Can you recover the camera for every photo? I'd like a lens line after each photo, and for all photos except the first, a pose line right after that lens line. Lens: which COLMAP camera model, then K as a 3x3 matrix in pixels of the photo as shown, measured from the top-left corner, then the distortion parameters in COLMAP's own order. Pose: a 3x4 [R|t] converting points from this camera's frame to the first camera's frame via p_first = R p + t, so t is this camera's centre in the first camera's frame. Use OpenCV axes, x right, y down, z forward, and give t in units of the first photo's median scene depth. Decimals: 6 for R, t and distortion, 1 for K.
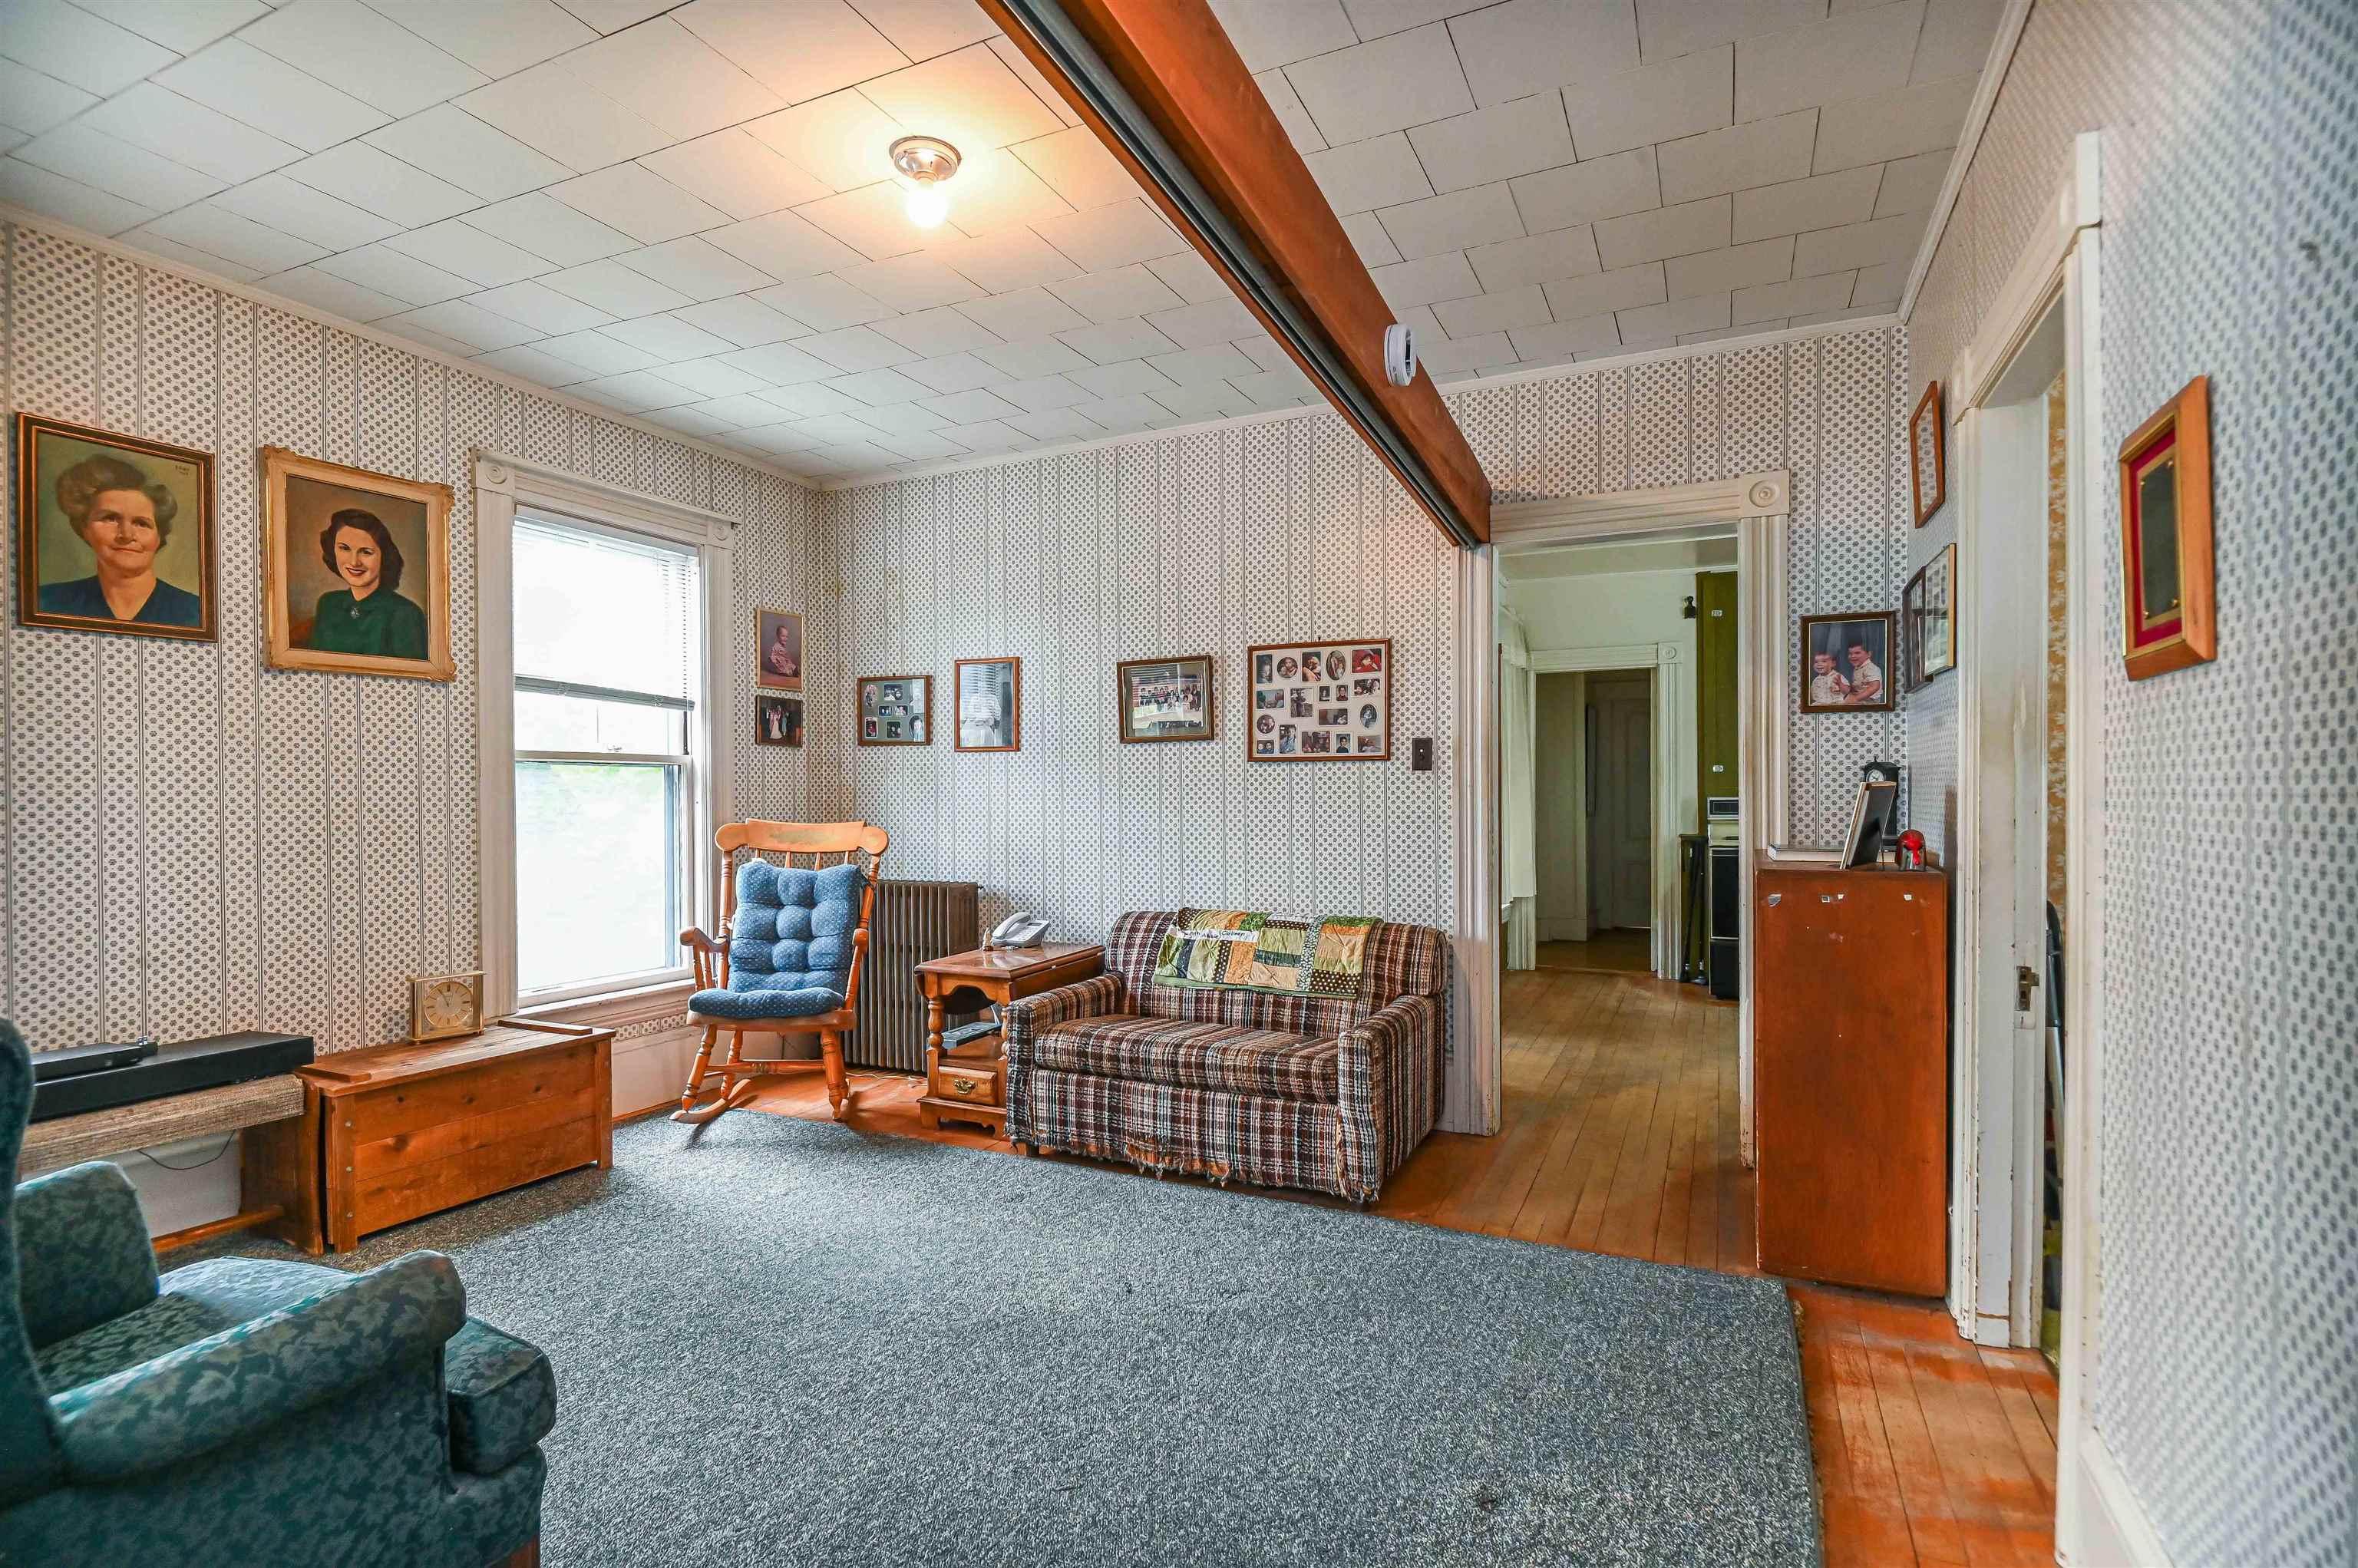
lens RADIAL K [[1147.6, 0, 1163.4], [0, 1147.6, 804.2], [0, 0, 1]] dist [0.017586, -0.021565]
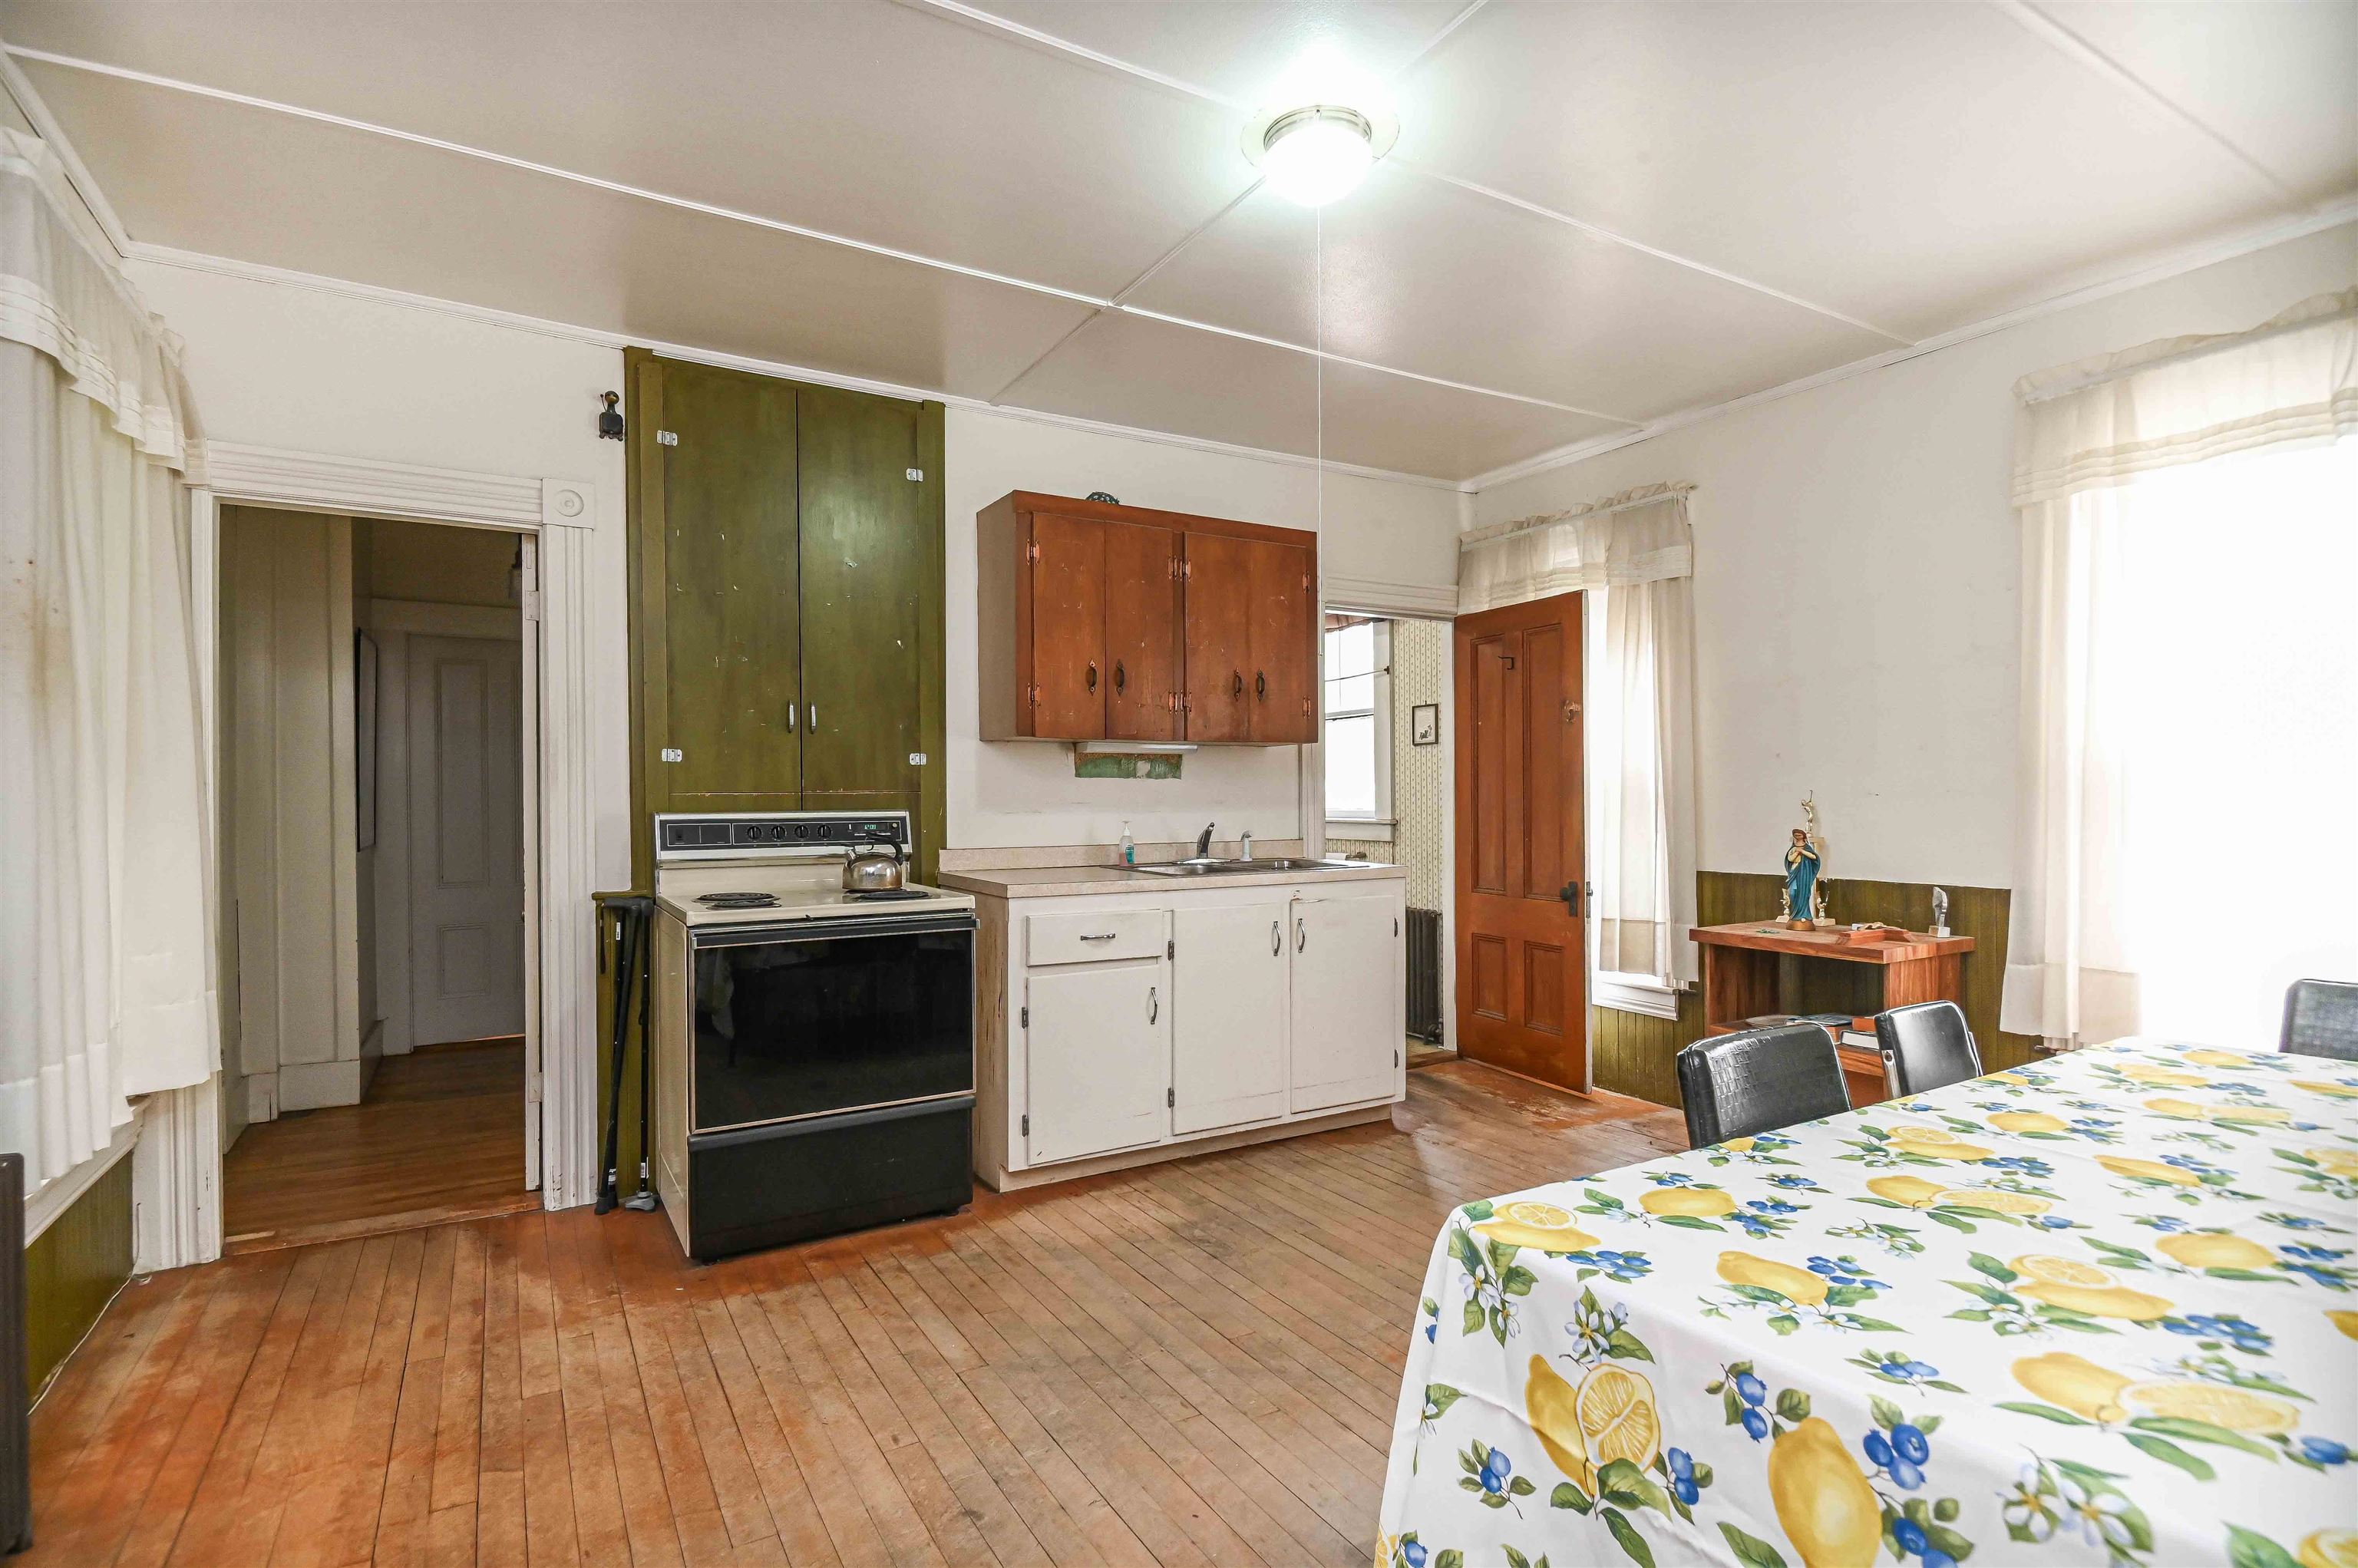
lens RADIAL K [[1147.6, 0, 1163.4], [0, 1147.6, 804.2], [0, 0, 1]] dist [0.017586, -0.021565]
pose [[0.560739, -0.002916, 0.827987, 0.335536], [0.008798, 0.999958, -0.002437, -0.012953], [-0.827946, 0.008651, 0.560742, 0.957595]]
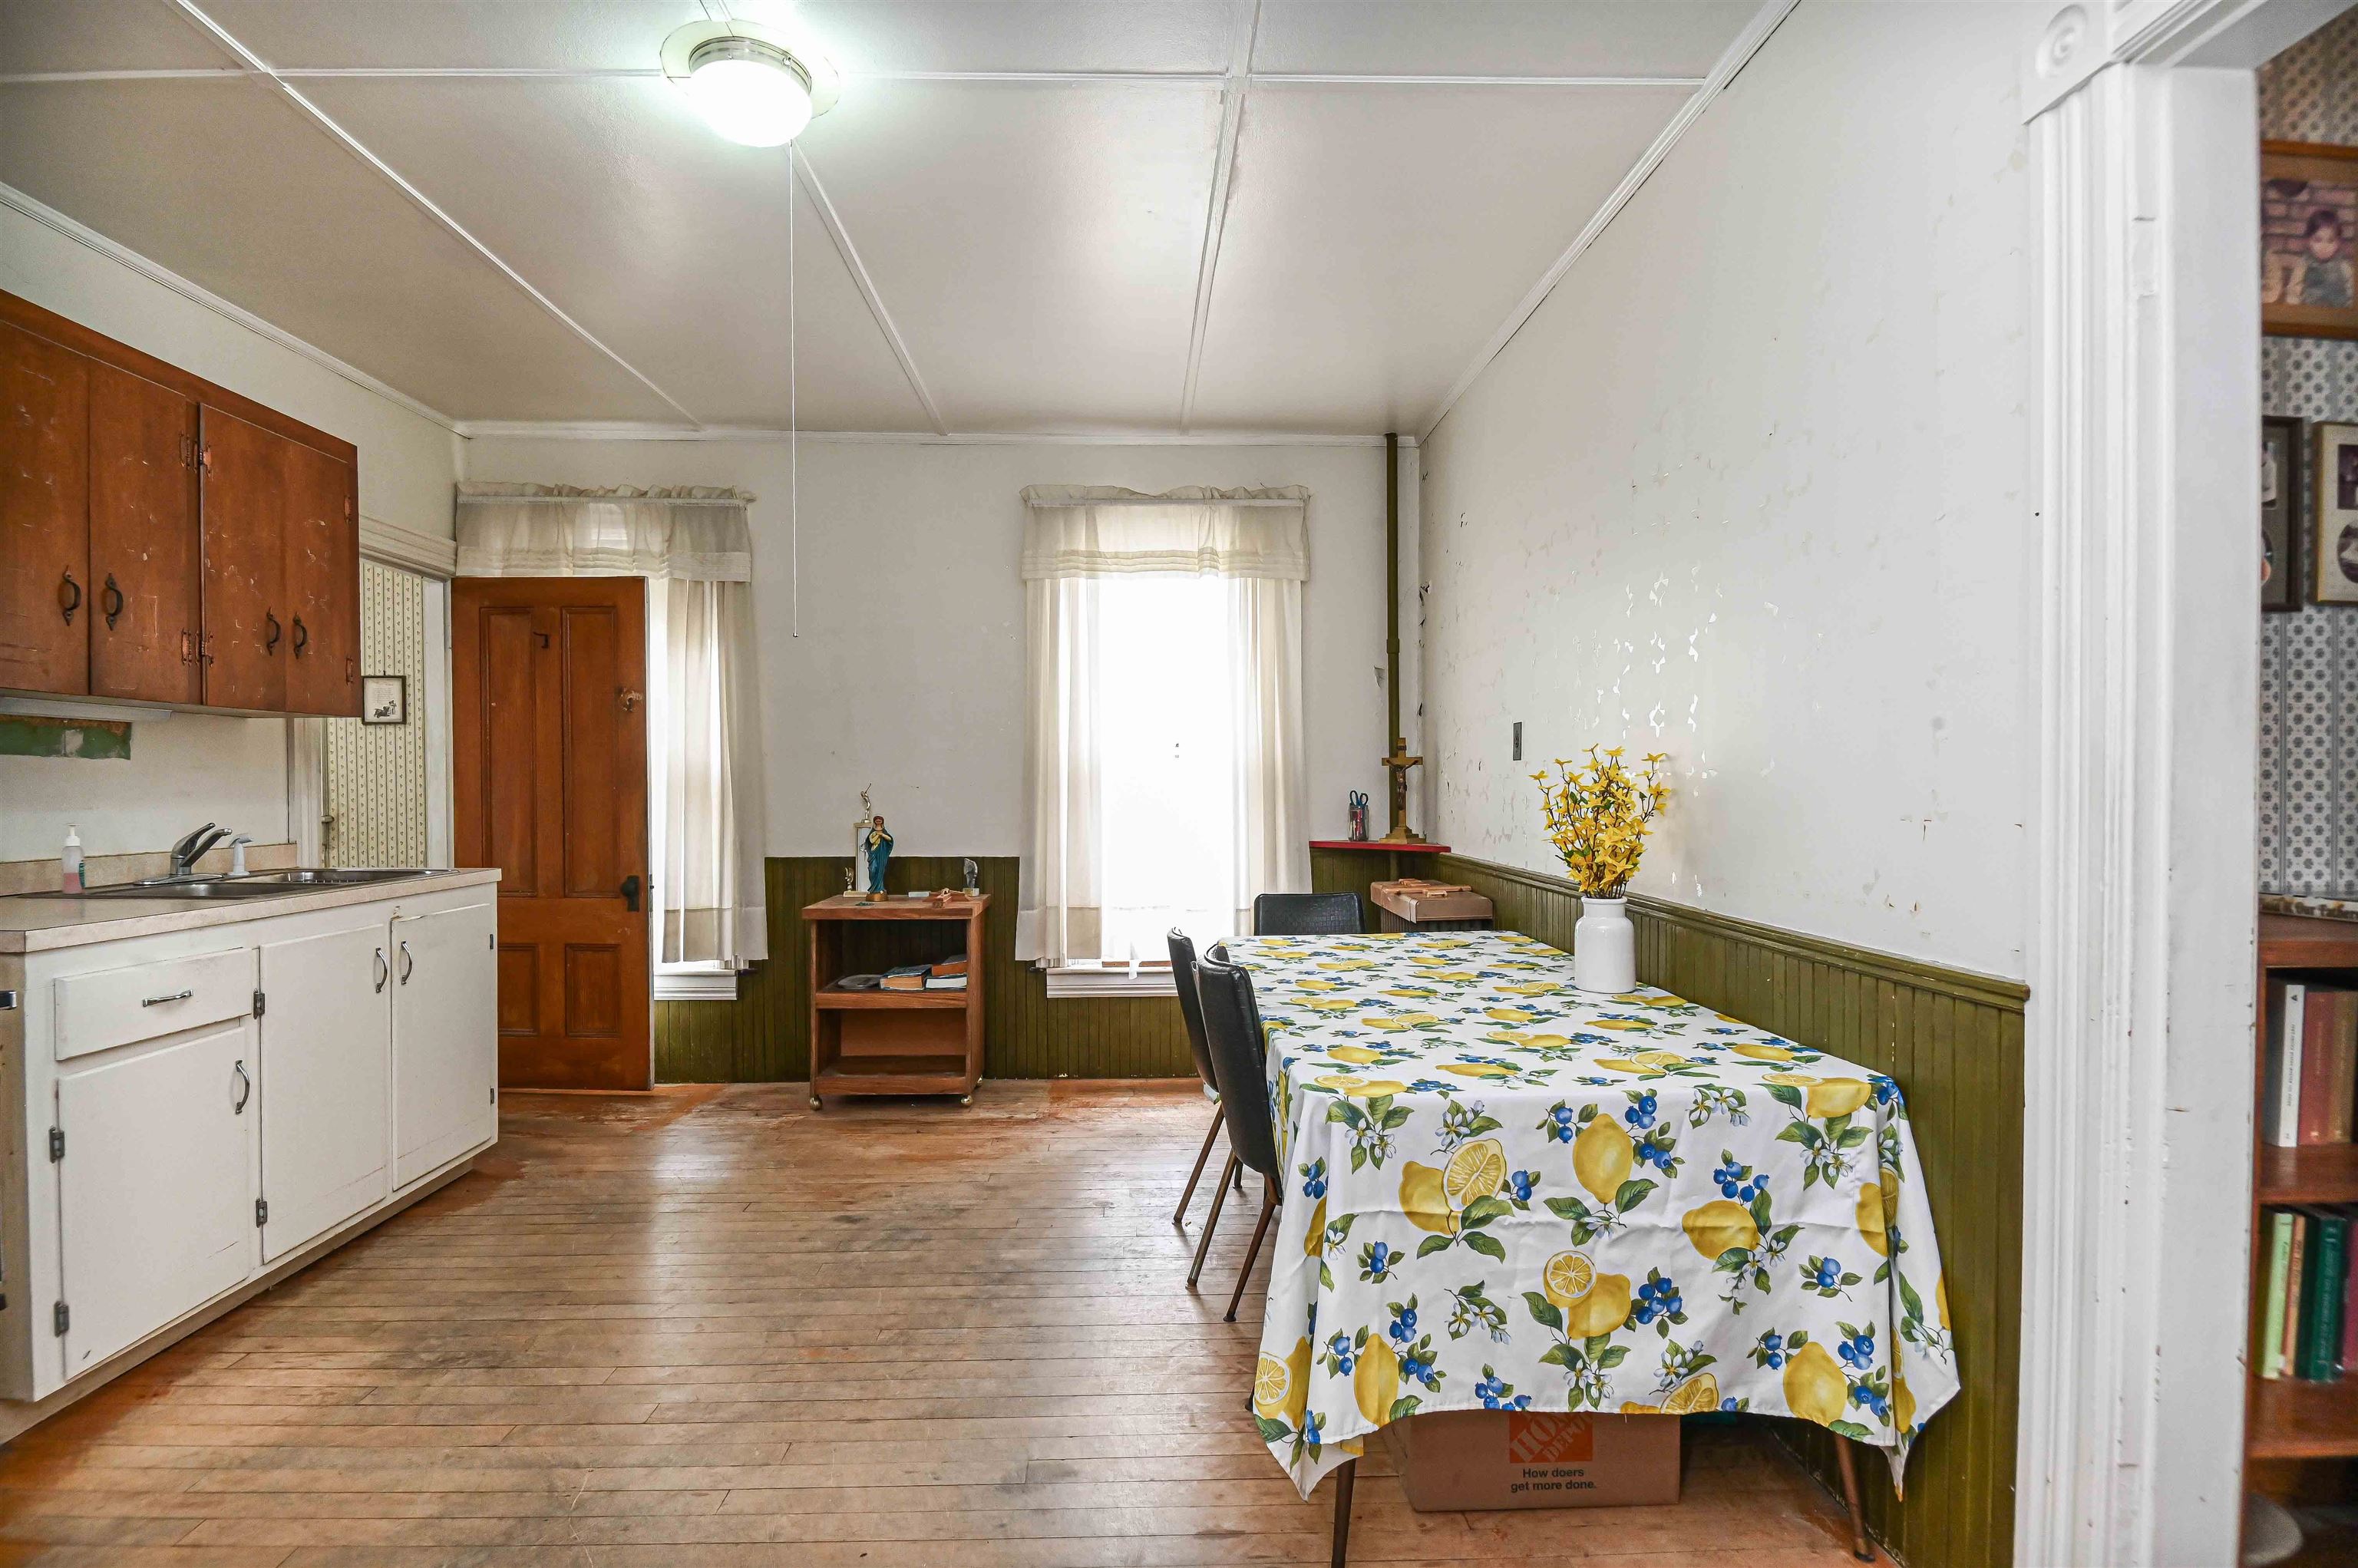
lens RADIAL K [[1147.6, 0, 1163.4], [0, 1147.6, 804.2], [0, 0, 1]] dist [0.017586, -0.021565]
pose [[-0.460888, -0.008165, 0.887421, 0.291878], [0.009788, 0.999850, 0.014283, -0.014838], [-0.887404, 0.015269, -0.460739, 1.304442]]
